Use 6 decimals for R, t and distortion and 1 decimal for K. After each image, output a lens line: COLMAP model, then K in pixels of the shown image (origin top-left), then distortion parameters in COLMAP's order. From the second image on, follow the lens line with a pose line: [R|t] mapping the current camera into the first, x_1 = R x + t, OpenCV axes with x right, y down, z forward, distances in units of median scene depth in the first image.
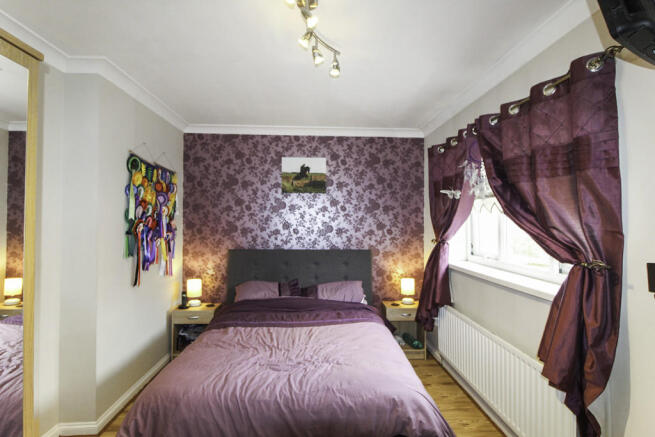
lens RADIAL K [[345.0, 0, 327.5], [0, 345.0, 218.5], [0, 0, 1]] dist [-0.002511, -0.002846]
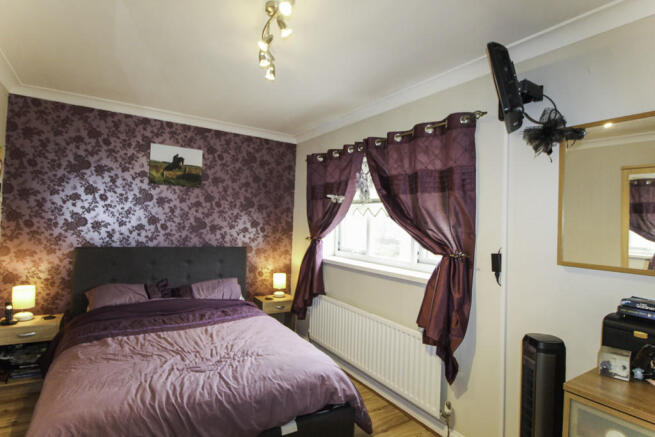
lens RADIAL K [[345.0, 0, 327.5], [0, 345.0, 218.5], [0, 0, 1]] dist [-0.002511, -0.002846]
pose [[0.868215, 0.036405, 0.494851, -0.187388], [-0.039538, 0.999209, -0.004141, 0.002192], [-0.494610, -0.015970, 0.868968, -0.001019]]
